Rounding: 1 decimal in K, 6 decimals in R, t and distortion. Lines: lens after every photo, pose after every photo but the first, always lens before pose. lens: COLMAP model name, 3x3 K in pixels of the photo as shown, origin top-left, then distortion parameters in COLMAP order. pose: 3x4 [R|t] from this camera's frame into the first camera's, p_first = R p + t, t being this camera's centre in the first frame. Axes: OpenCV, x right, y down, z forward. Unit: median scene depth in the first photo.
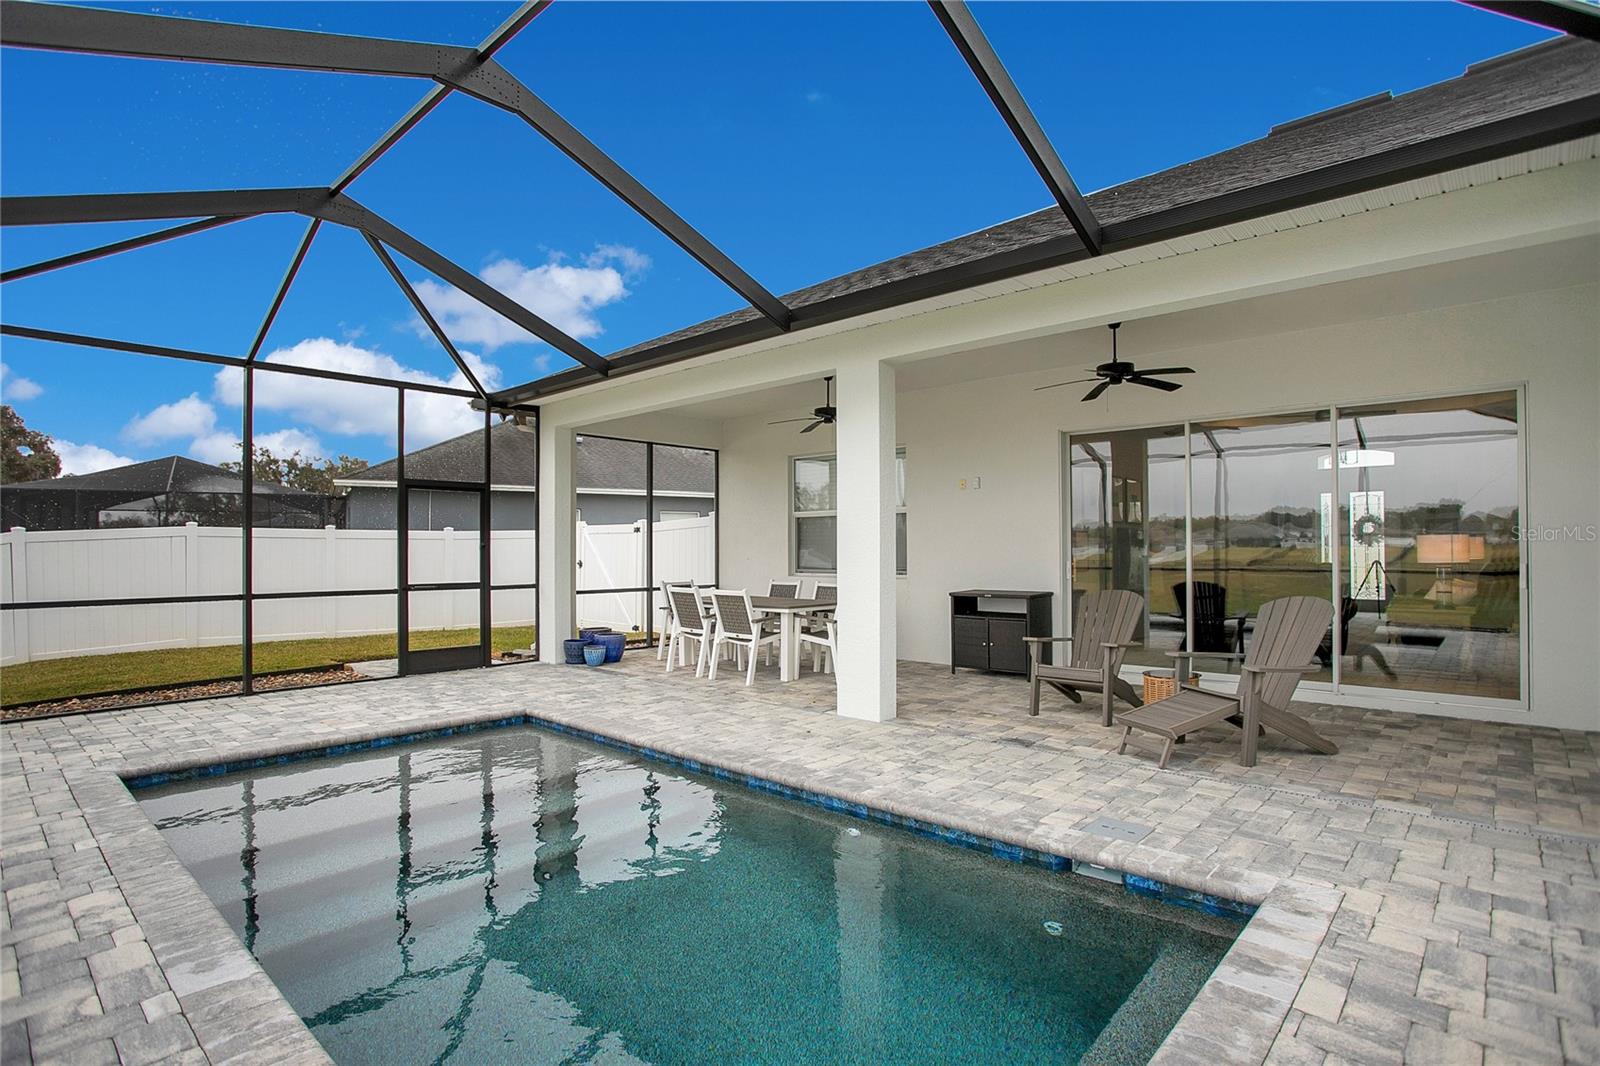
lens RADIAL K [[823.5, 0, 800.0], [0, 823.5, 533.0], [0, 0, 1]] dist [-0.057334, 0.019867]
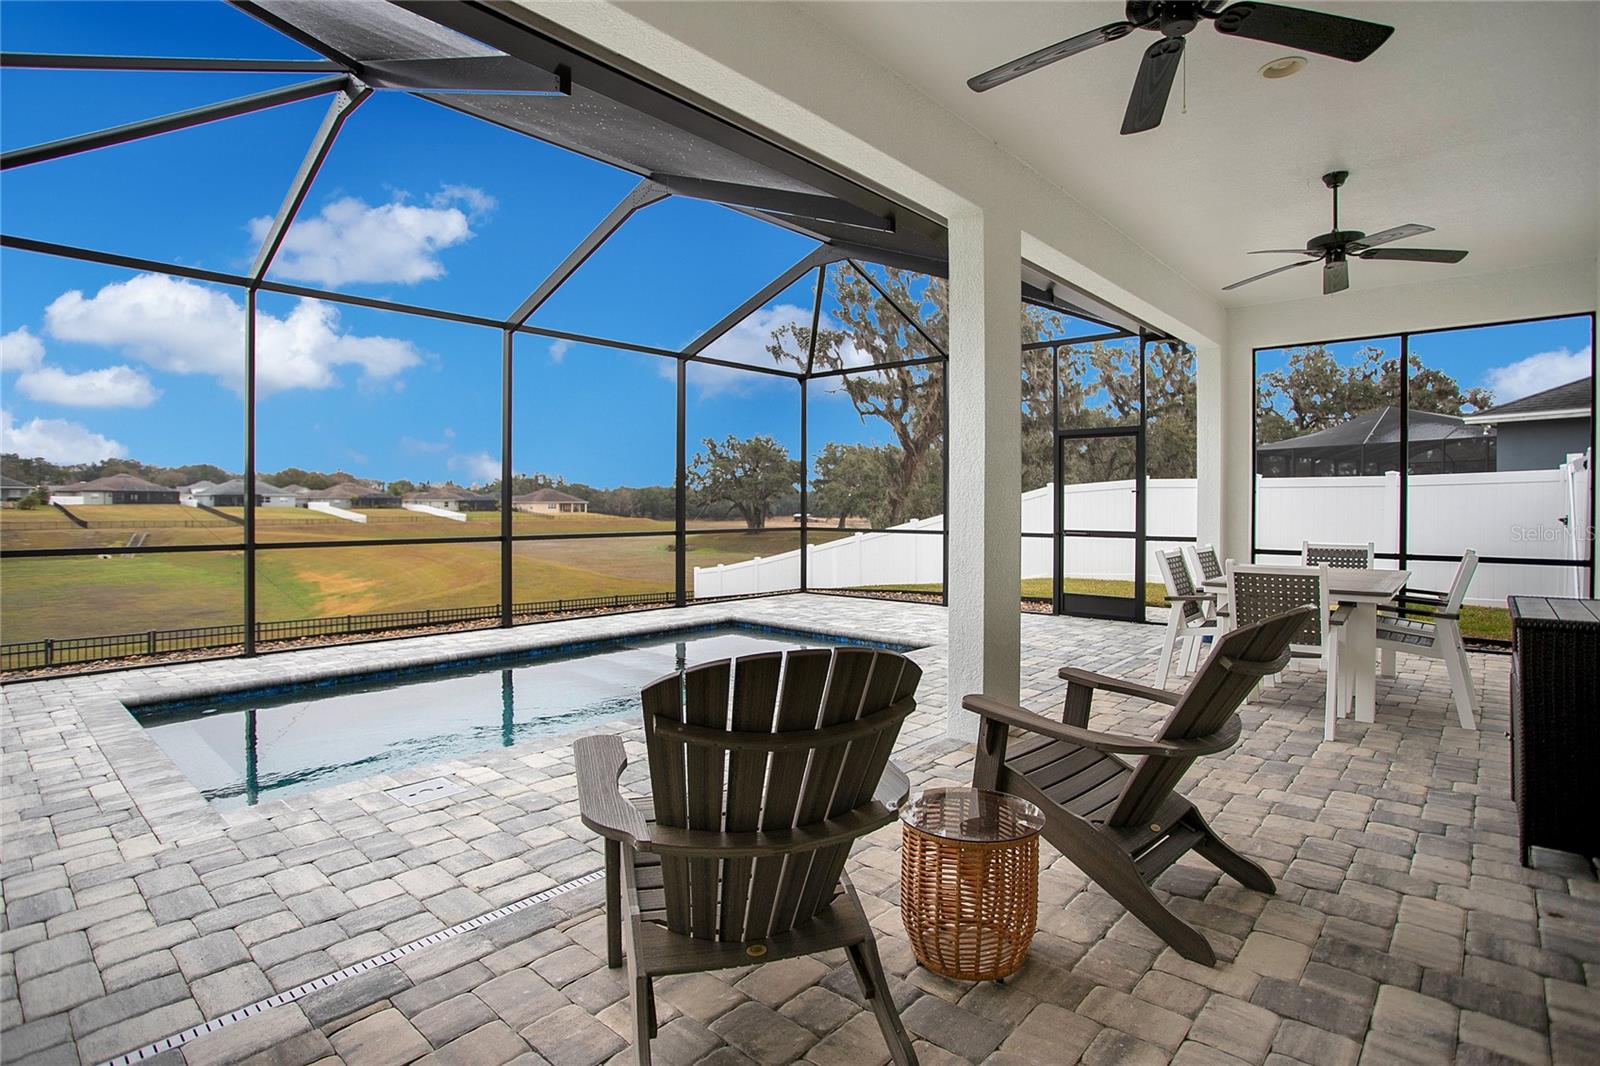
lens RADIAL K [[831.7, 0, 775.6], [0, 831.7, 514.0], [0, 0, 1]] dist [-0.045573, 0.020896]
pose [[-0.049783, 0.013105, -0.998674, 1.121218], [0.023047, 0.999663, 0.011969, 0.038137], [0.998494, -0.022420, -0.050068, 1.243065]]
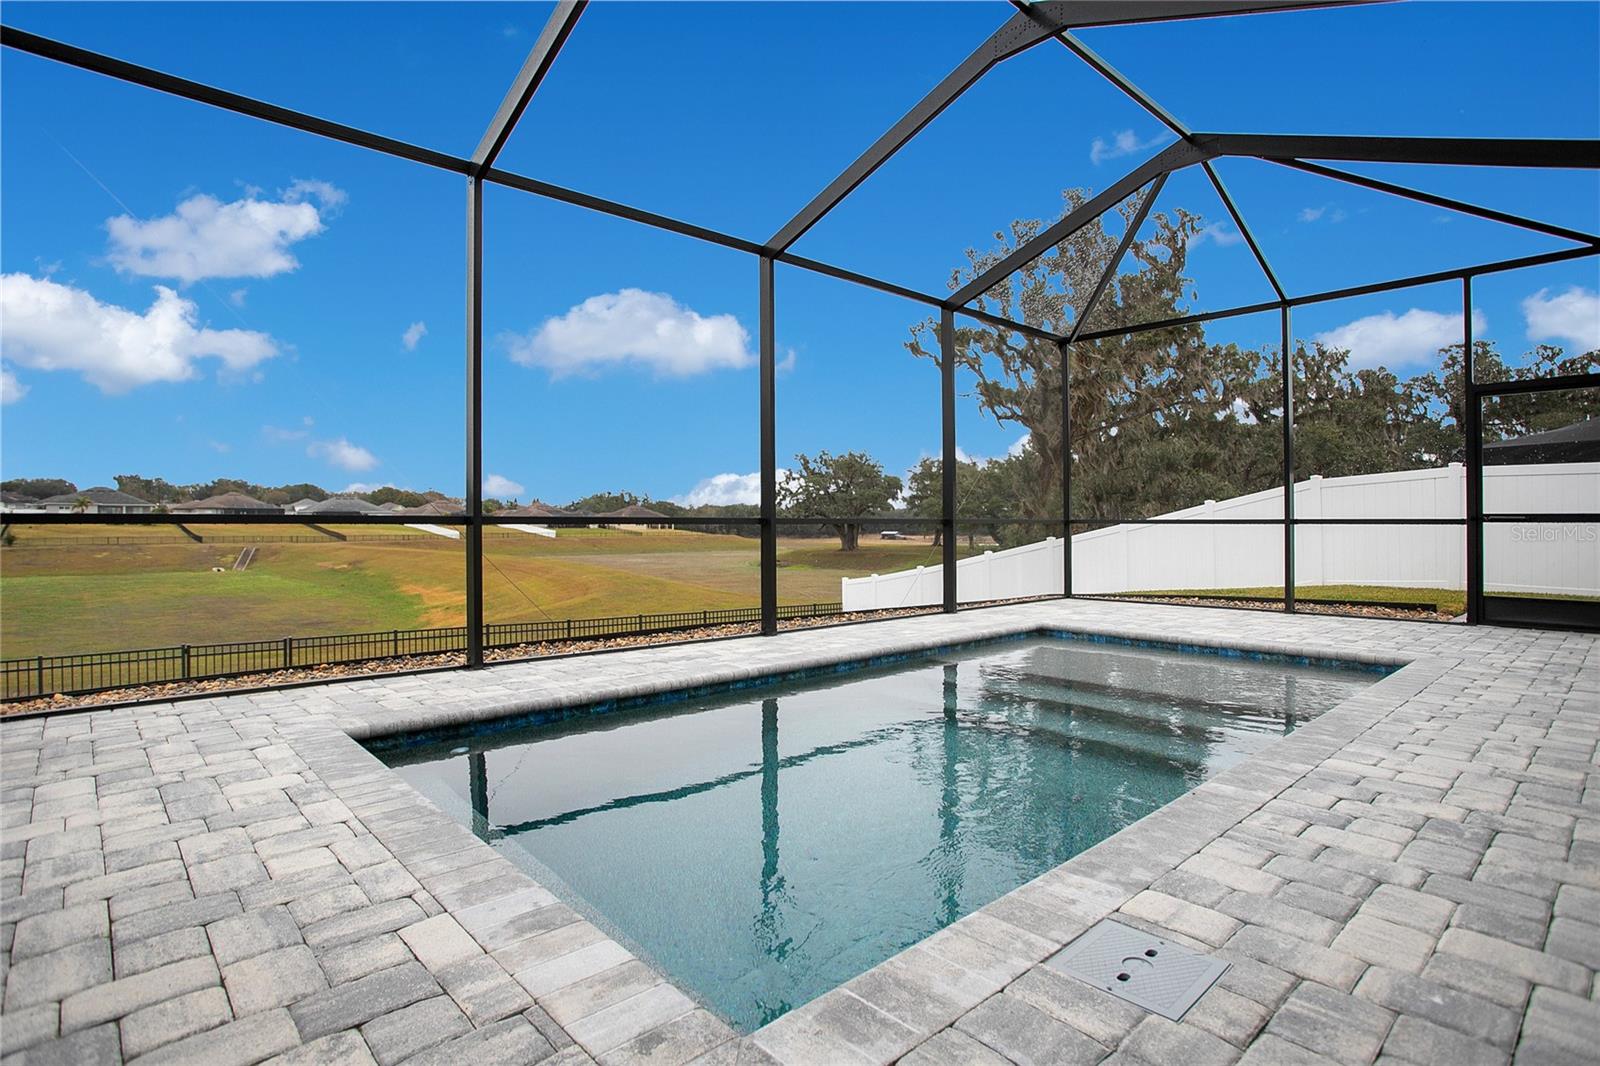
lens RADIAL K [[823.5, 0, 800.0], [0, 823.5, 533.0], [0, 0, 1]] dist [-0.057334, 0.019867]
pose [[-0.110191, 0.012151, -0.993836, 0.708245], [0.019038, 0.999768, 0.010113, 0.112233], [0.993728, -0.017806, -0.110397, 0.746691]]
